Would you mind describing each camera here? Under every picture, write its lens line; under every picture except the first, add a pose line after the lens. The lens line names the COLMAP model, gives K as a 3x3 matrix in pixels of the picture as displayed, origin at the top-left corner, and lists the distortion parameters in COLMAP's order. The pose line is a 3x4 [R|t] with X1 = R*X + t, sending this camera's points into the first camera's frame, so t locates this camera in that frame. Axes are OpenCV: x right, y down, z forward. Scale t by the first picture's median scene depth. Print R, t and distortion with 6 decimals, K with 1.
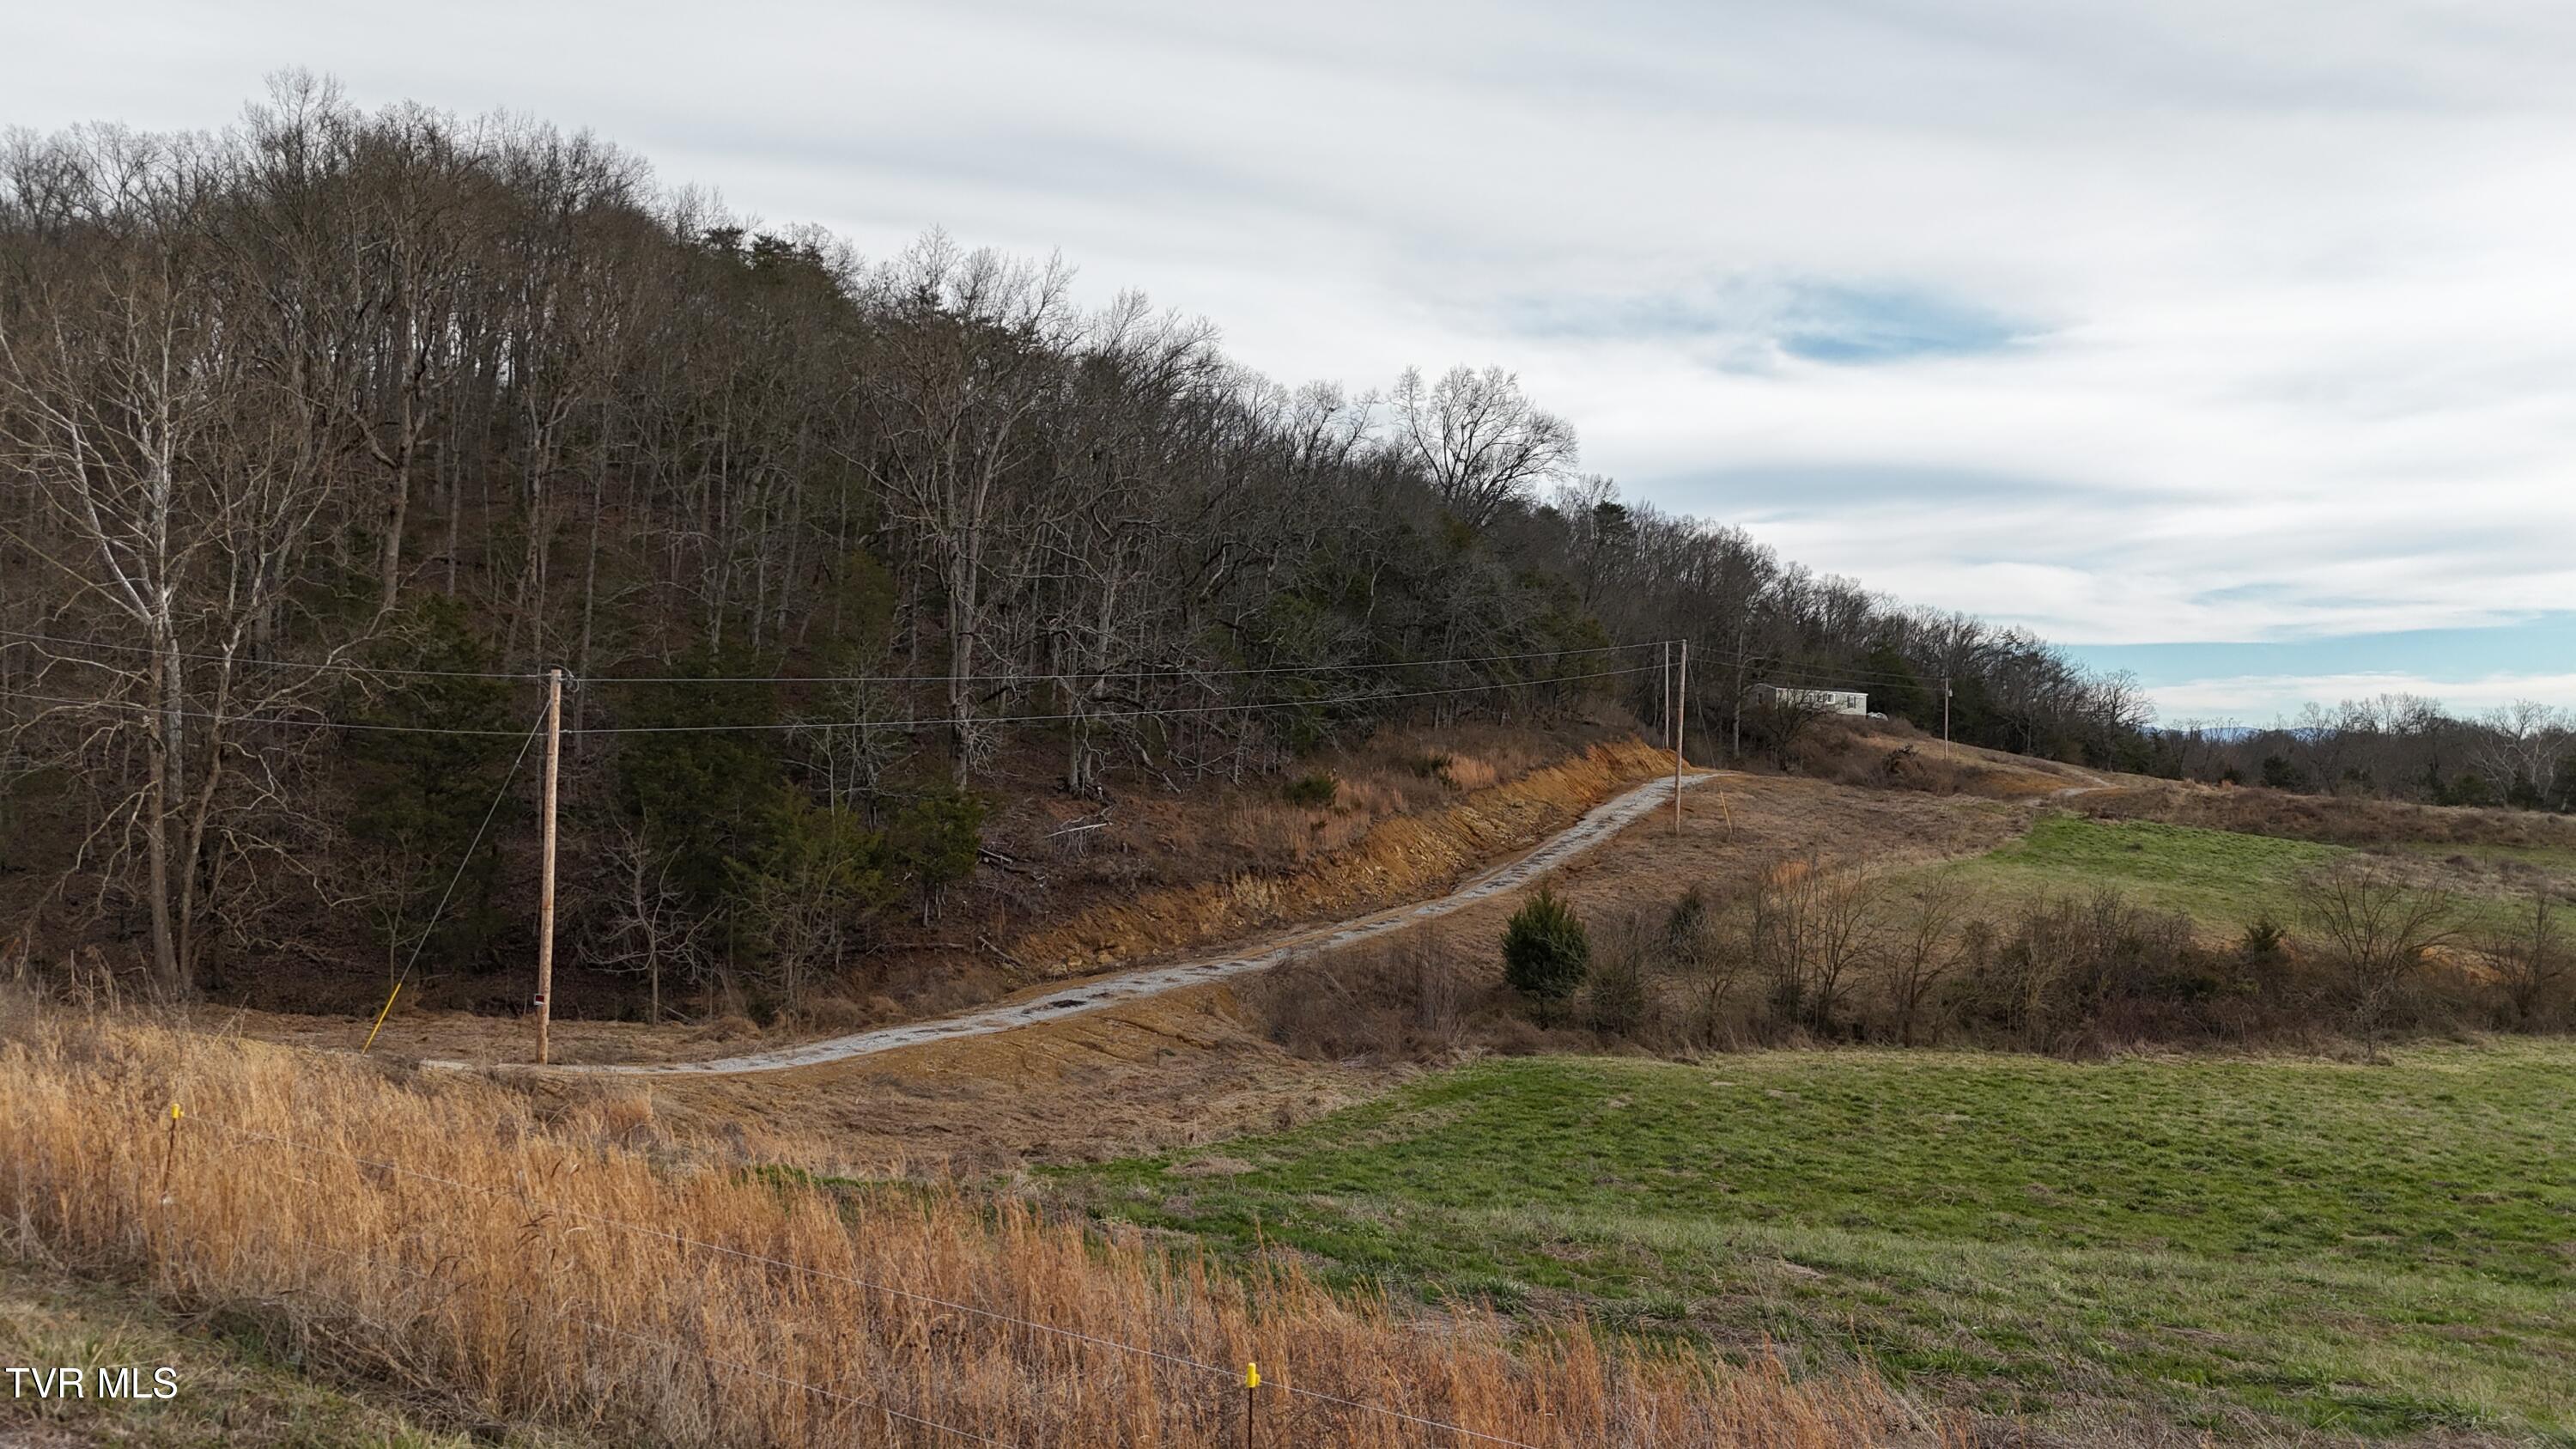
lens RADIAL K [[1899.2, 0, 1283.1], [0, 1899.2, 733.0], [0, 0, 1]] dist [0.090859, -0.118612]
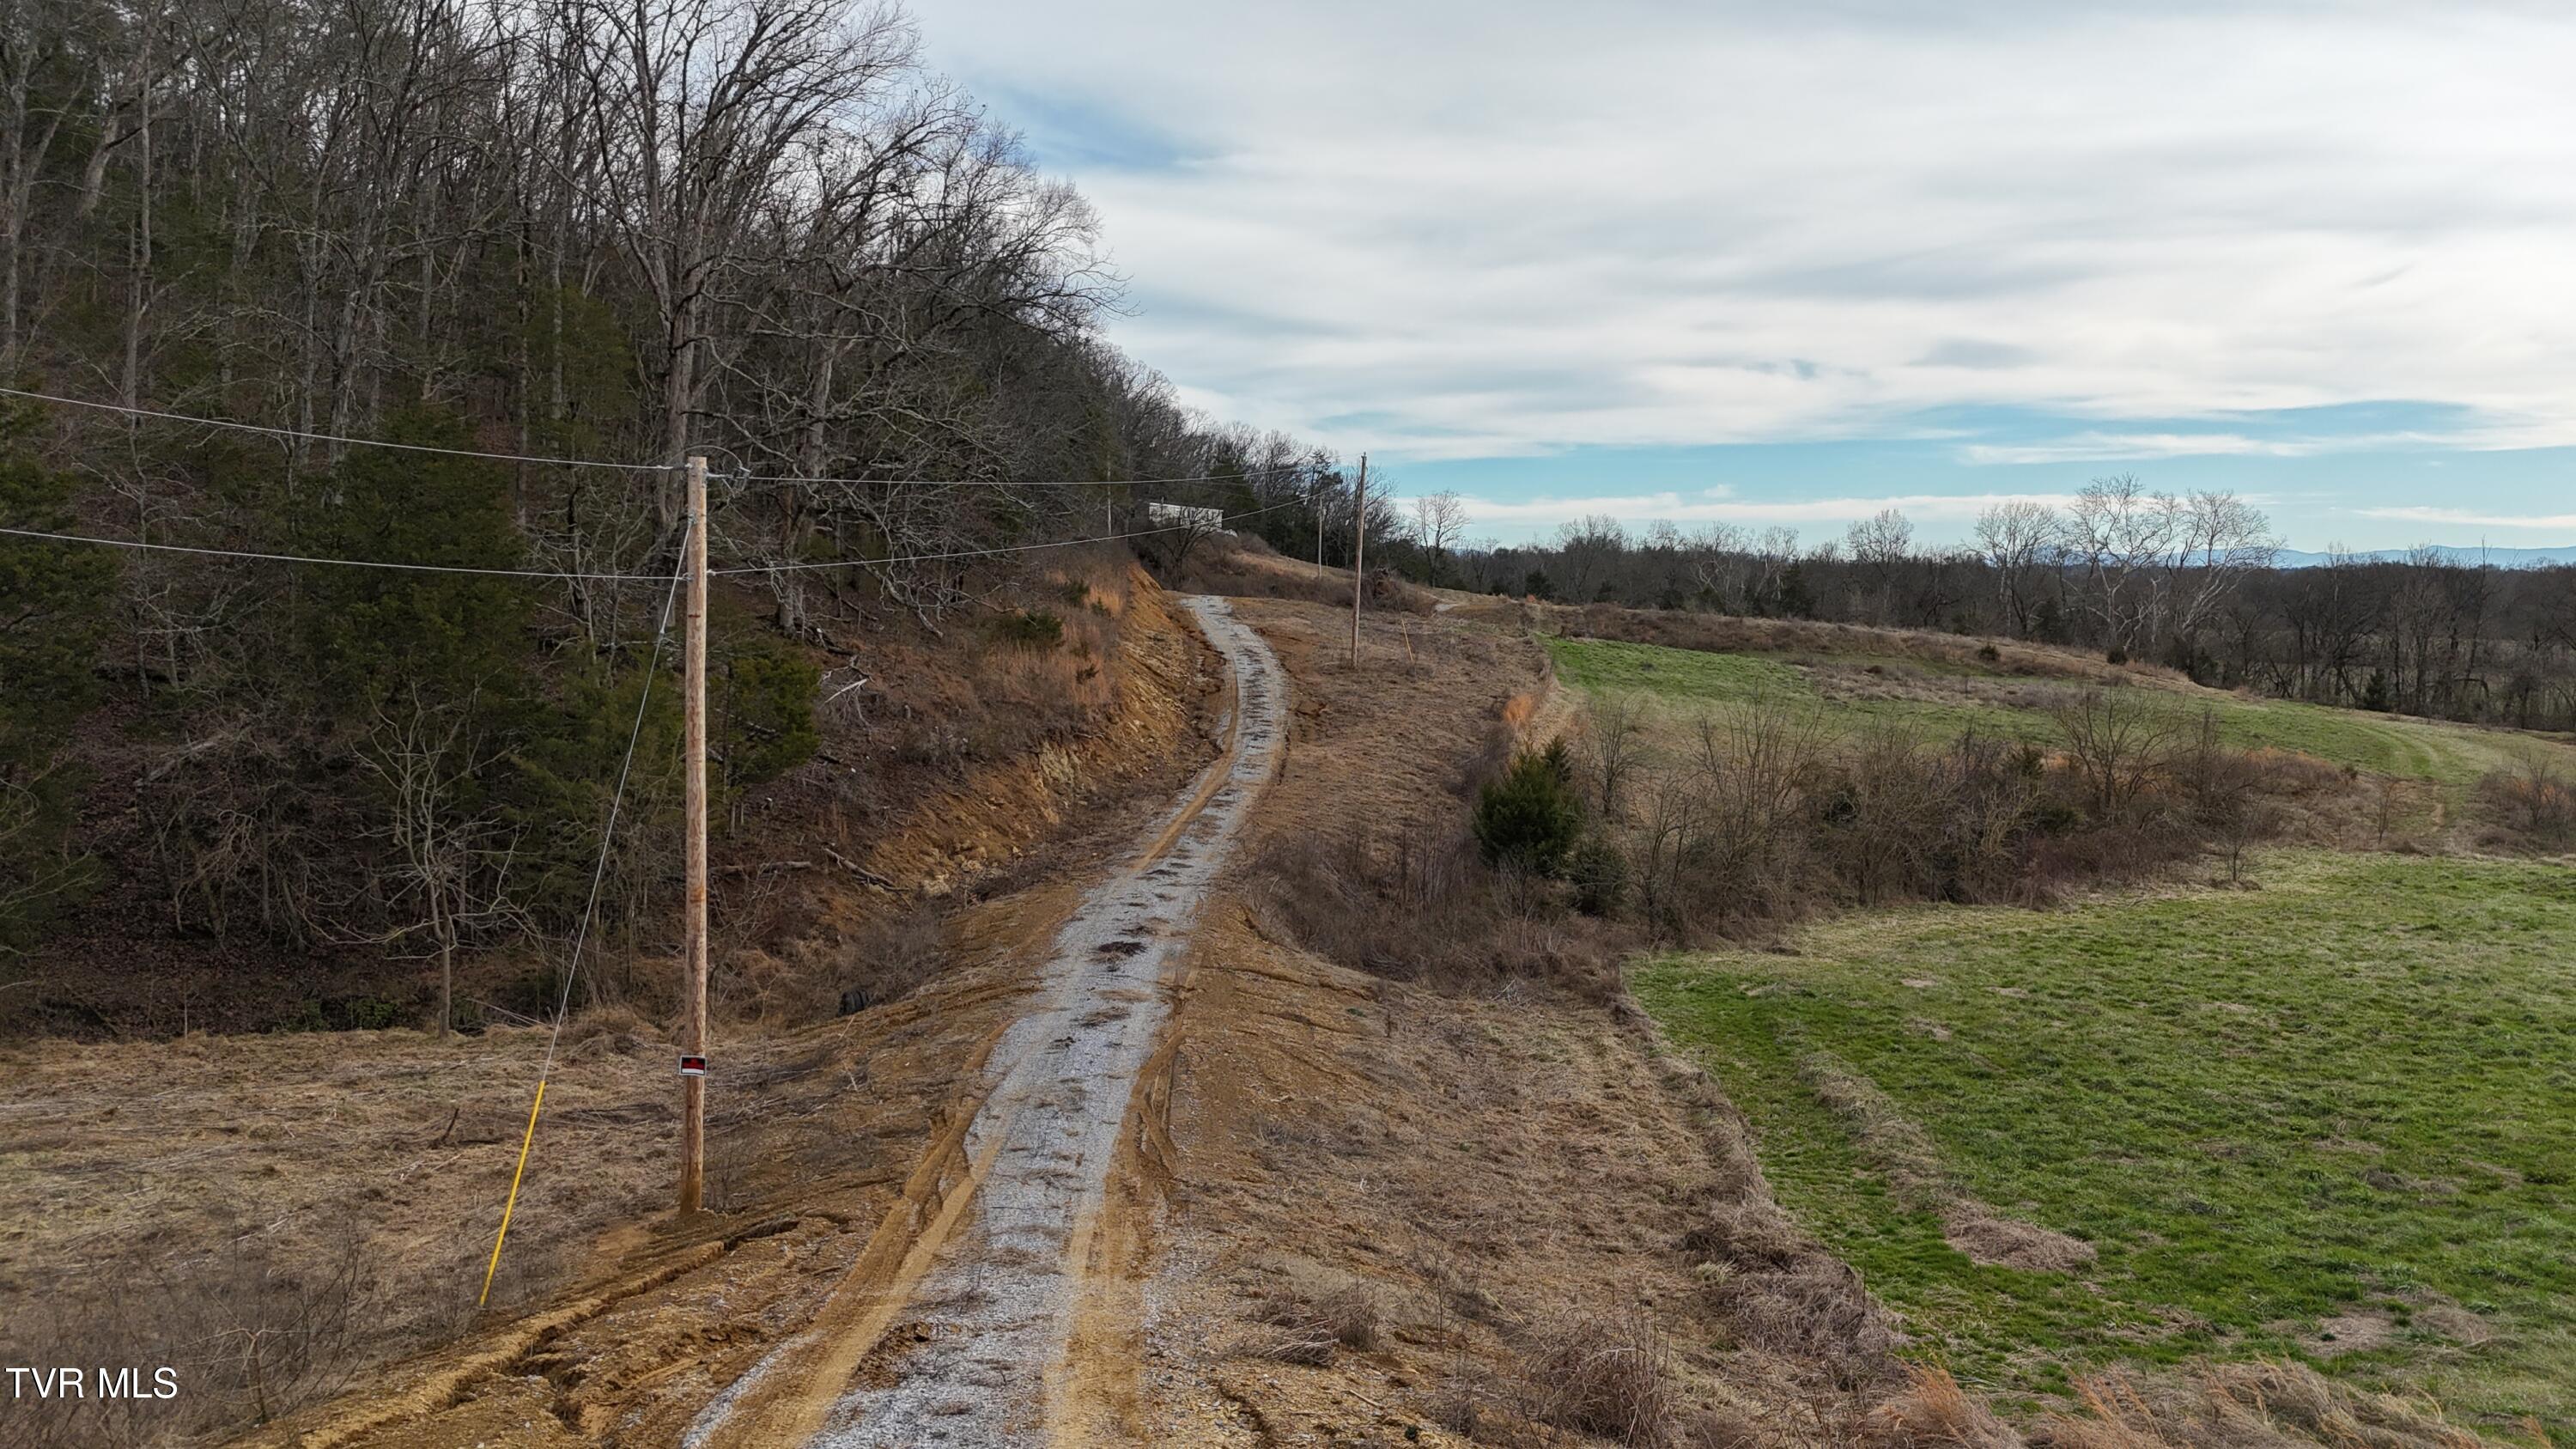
lens RADIAL K [[1899.2, 0, 1283.1], [0, 1899.2, 733.0], [0, 0, 1]] dist [0.090859, -0.118612]
pose [[0.892599, -0.039612, 0.449107, -0.144417], [-0.005119, 0.995178, 0.097950, -0.002813], [-0.450822, -0.089729, 0.888093, 0.133714]]
